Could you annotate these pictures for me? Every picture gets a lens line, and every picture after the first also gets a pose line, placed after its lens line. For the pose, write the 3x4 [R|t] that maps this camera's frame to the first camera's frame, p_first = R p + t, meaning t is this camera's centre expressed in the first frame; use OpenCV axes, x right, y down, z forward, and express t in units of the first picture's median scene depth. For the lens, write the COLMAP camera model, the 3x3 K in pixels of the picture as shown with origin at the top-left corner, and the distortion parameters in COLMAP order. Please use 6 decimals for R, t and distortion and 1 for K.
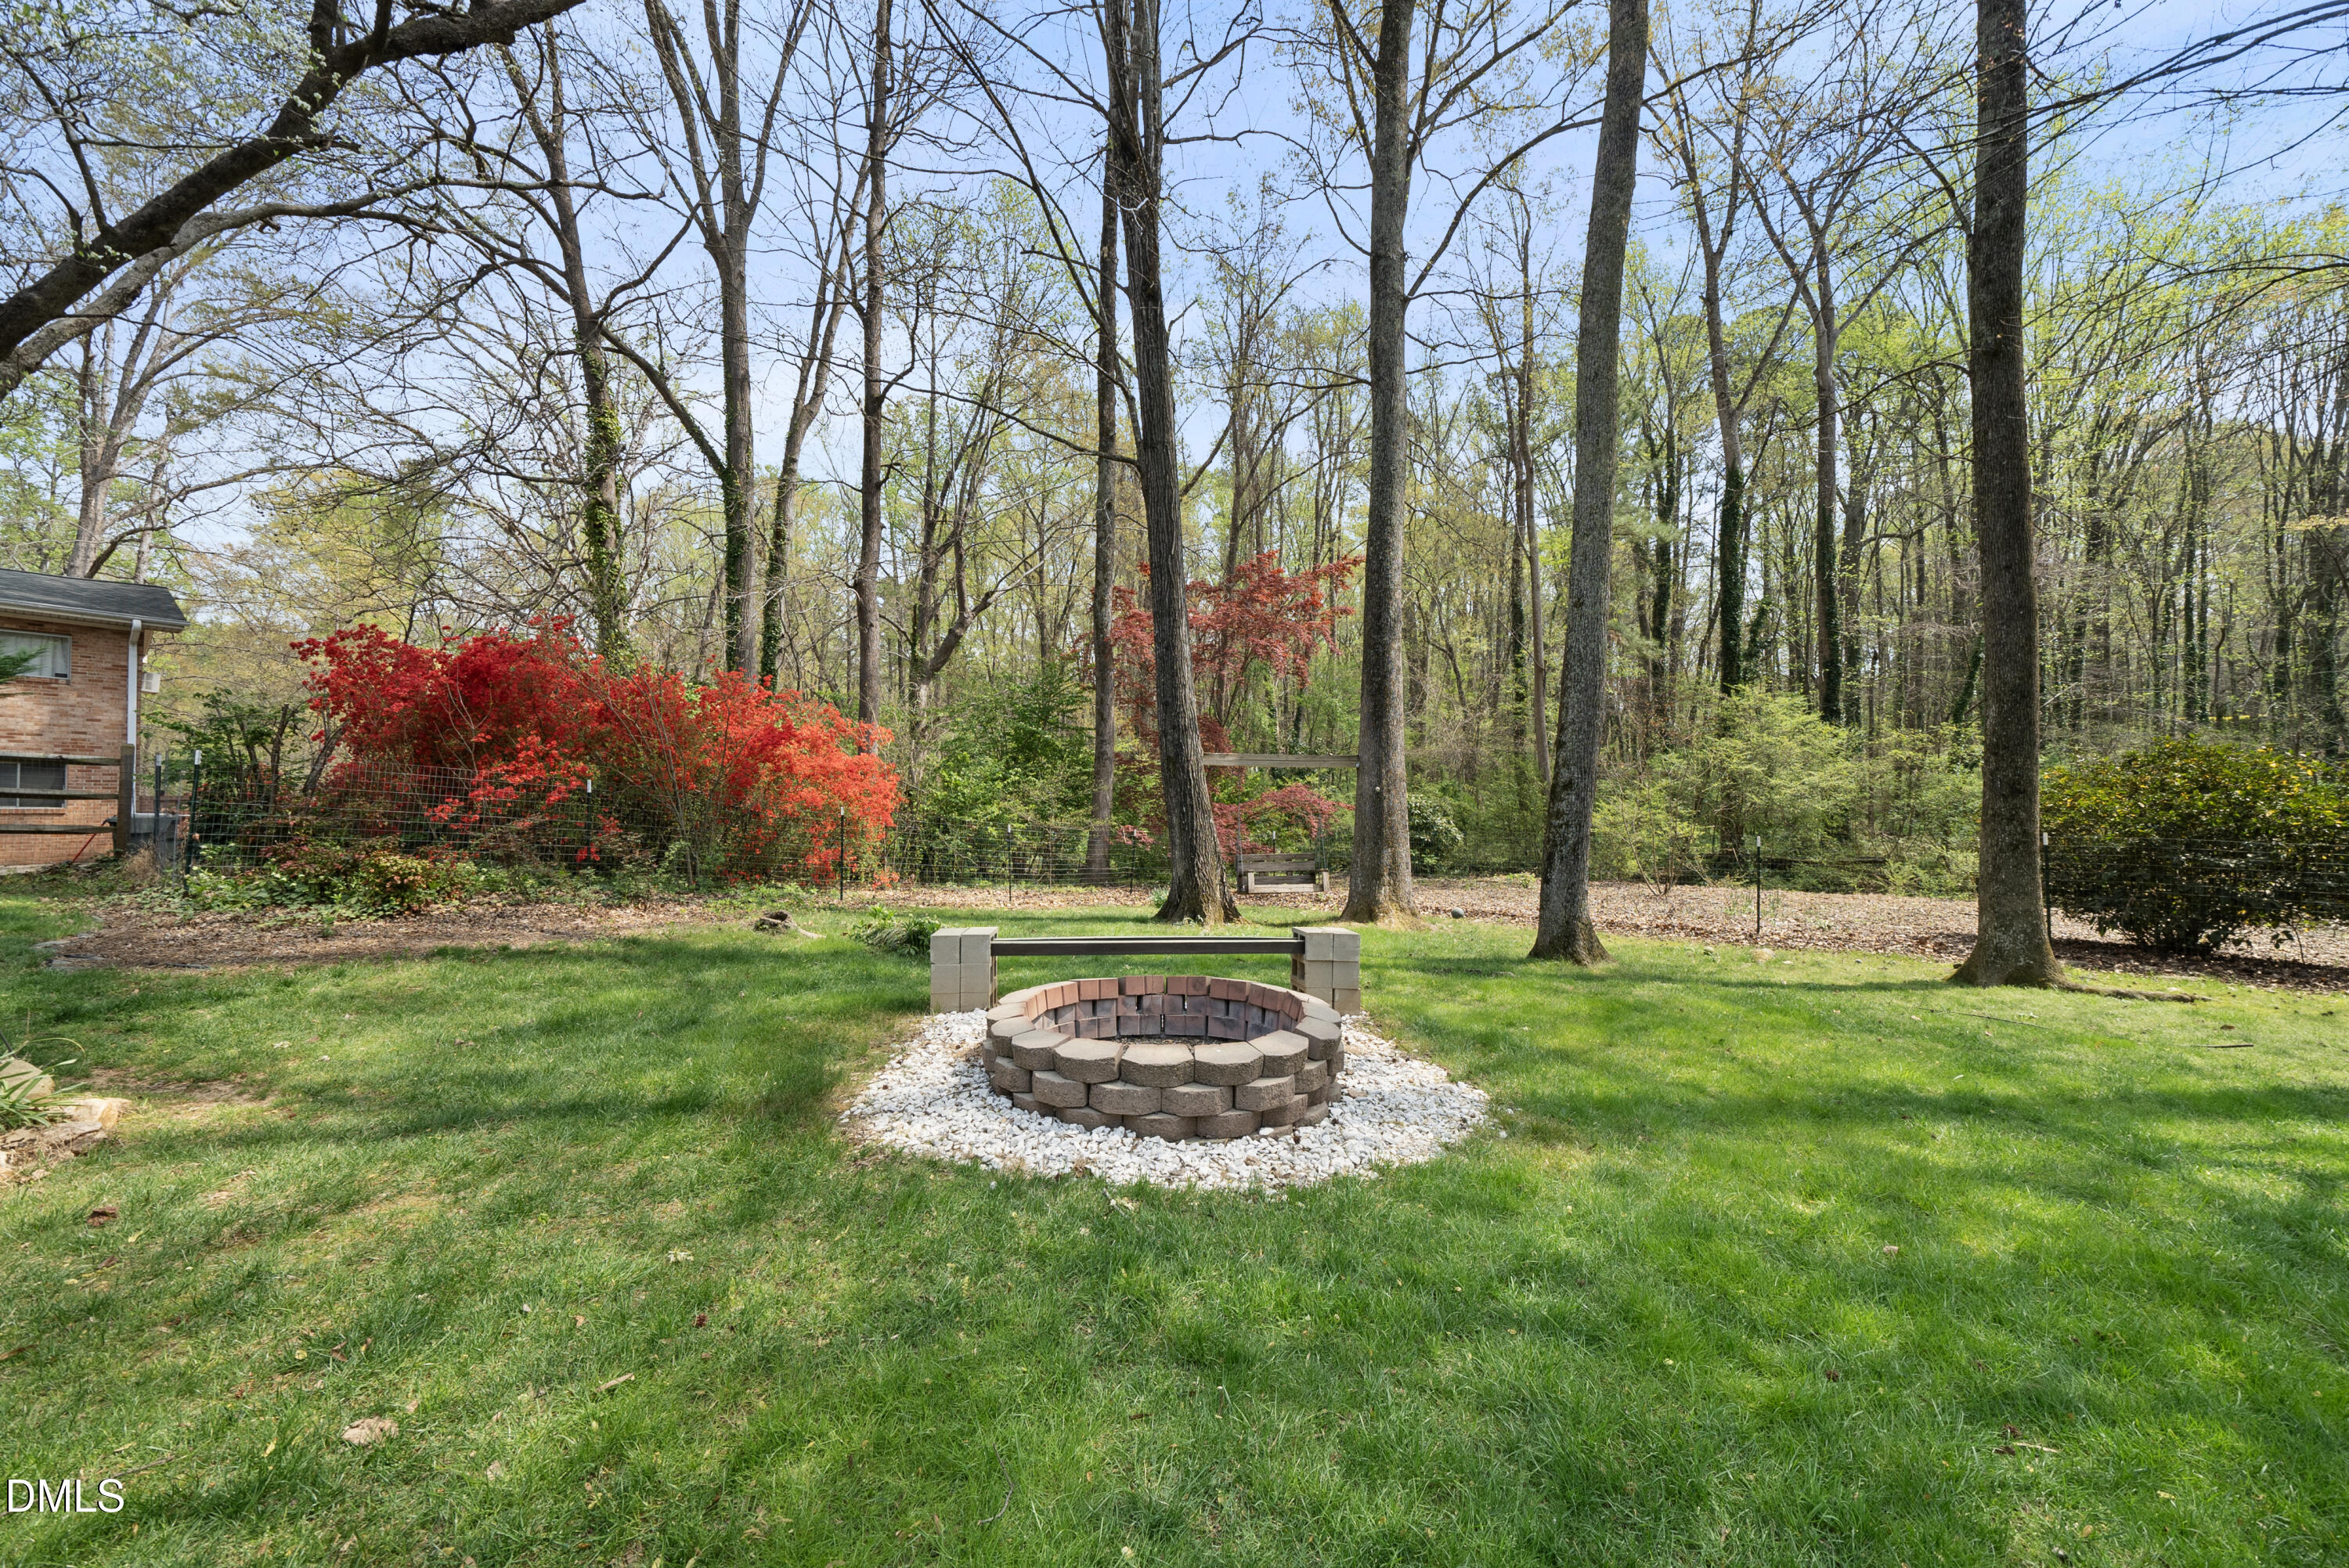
lens RADIAL K [[810.1, 0, 1169.1], [0, 810.1, 792.7], [0, 0, 1]] dist [-0.001893, -0.000051]
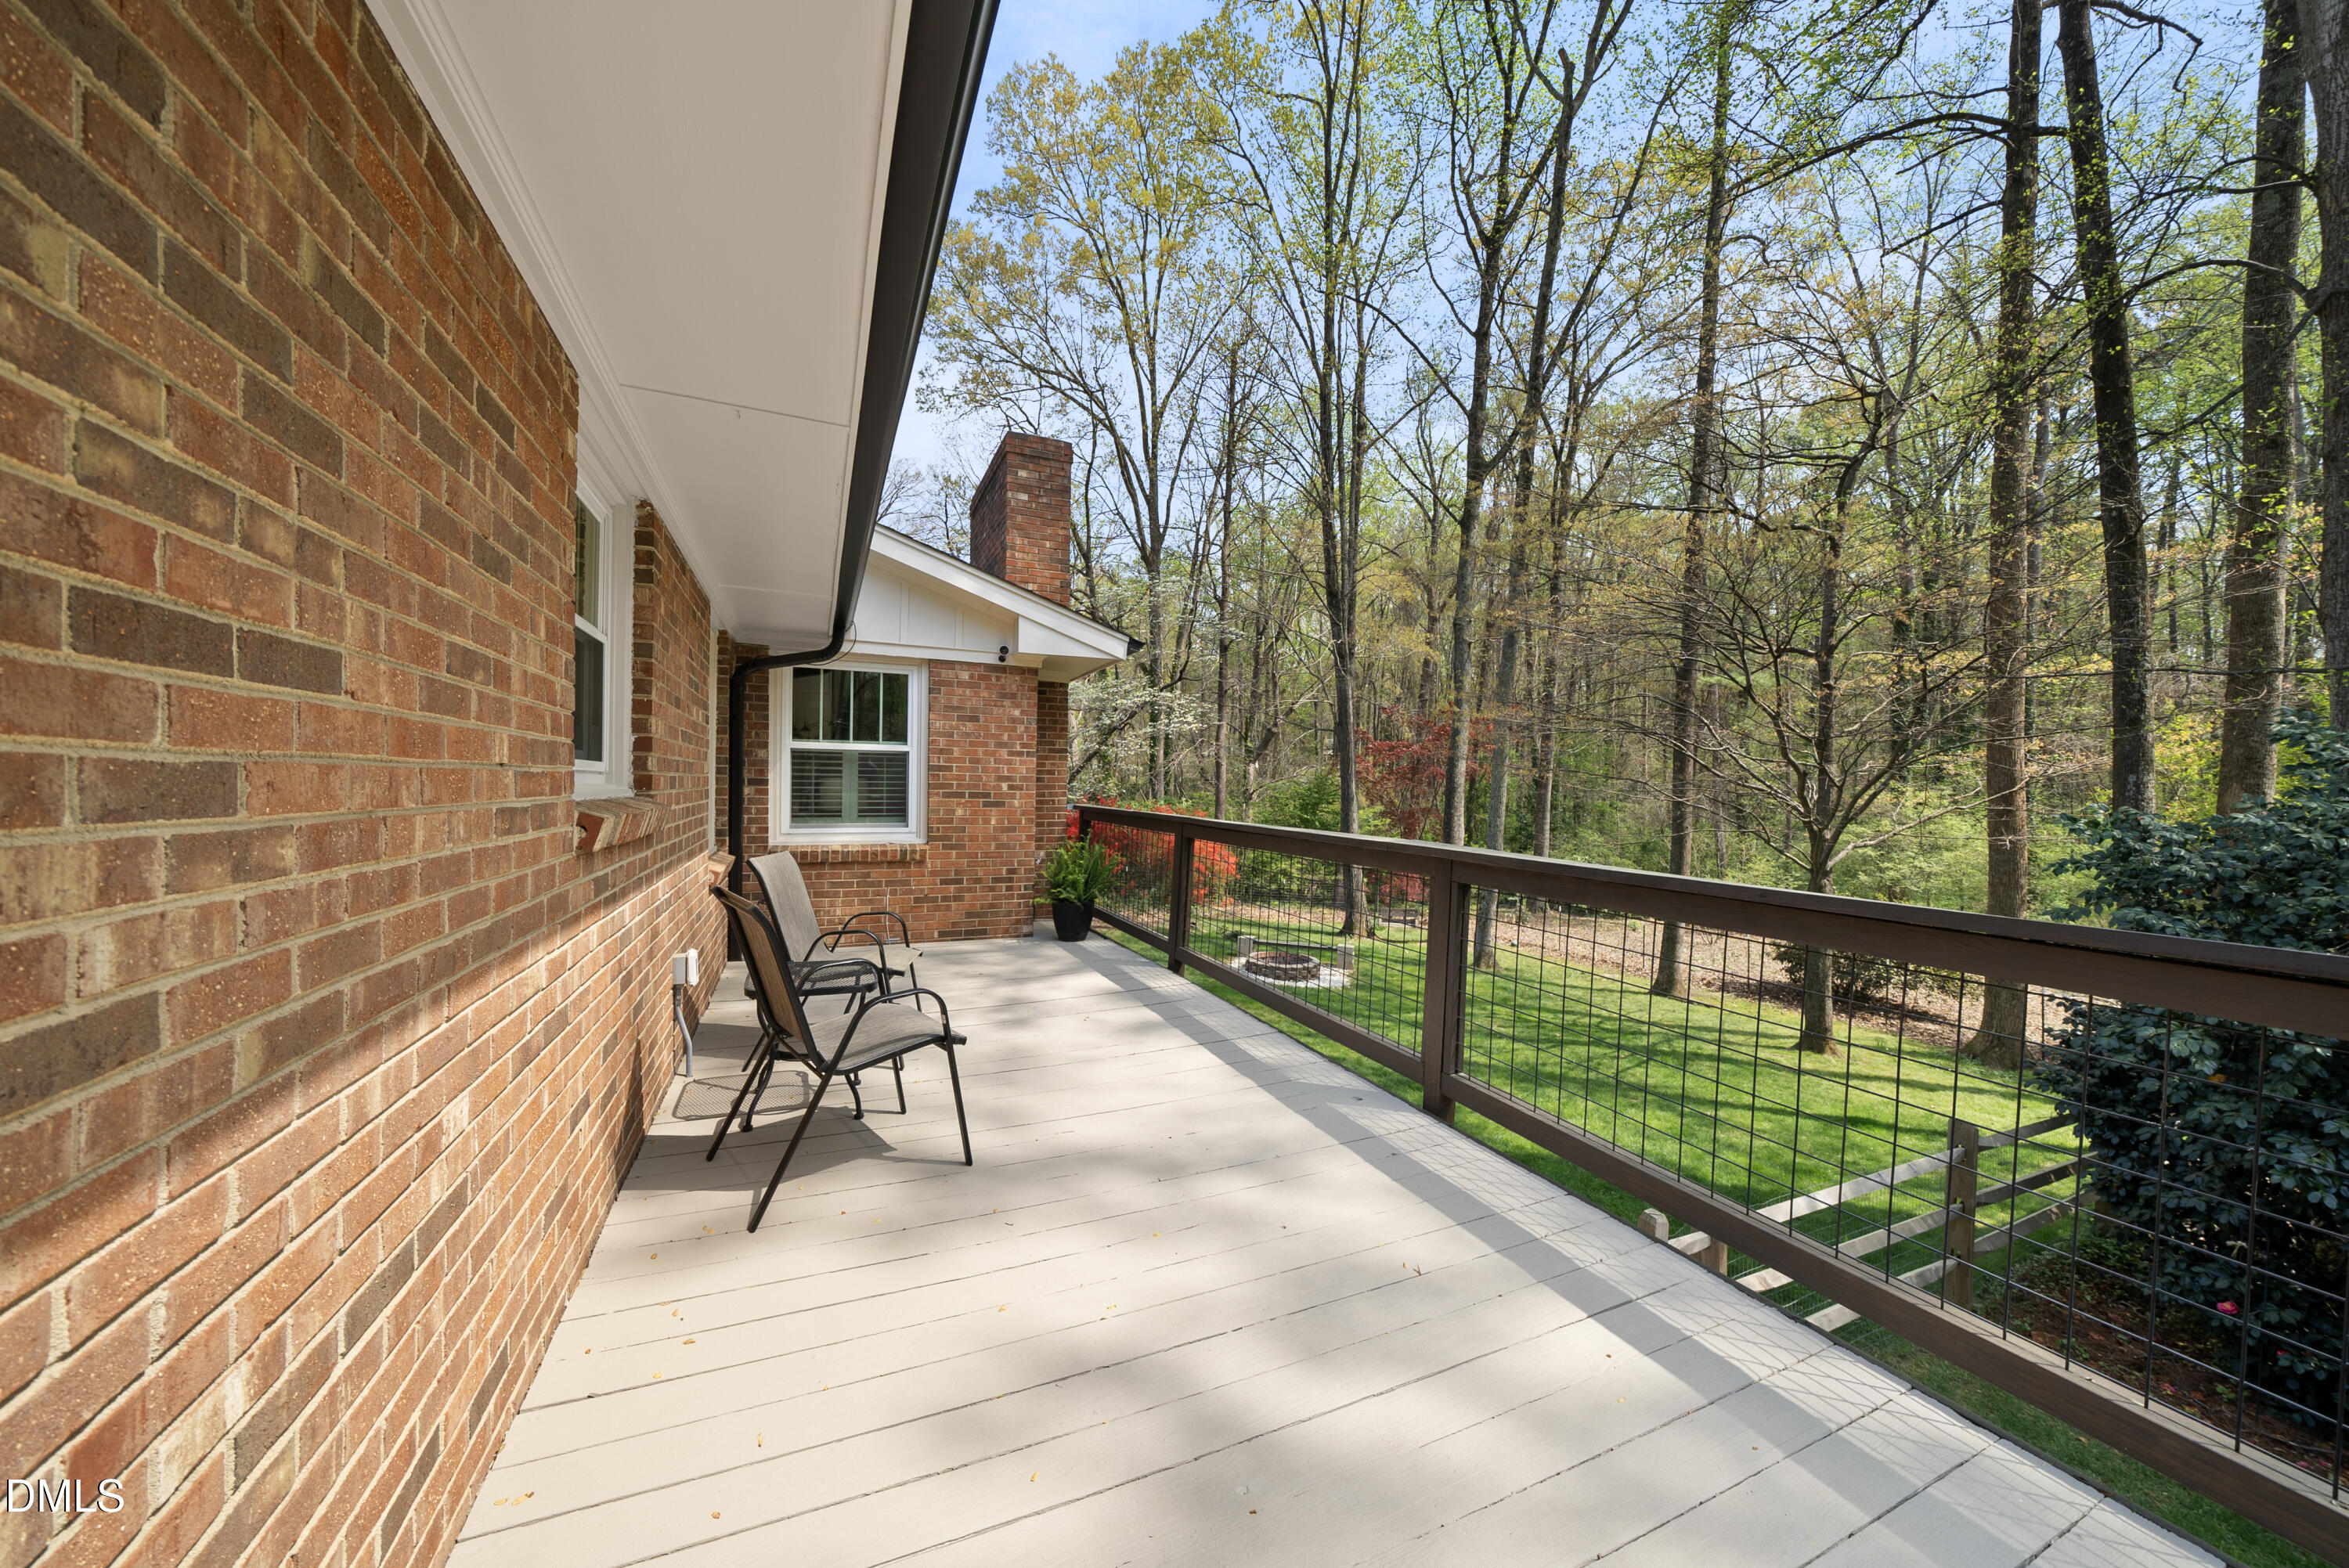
lens RADIAL K [[810.1, 0, 1169.1], [0, 810.1, 792.7], [0, 0, 1]] dist [-0.001893, -0.000051]
pose [[0.920979, 0.006667, -0.389554, 0.229099], [-0.005575, 0.999977, 0.003933, -0.144430], [0.389571, -0.001451, 0.920995, -0.726358]]
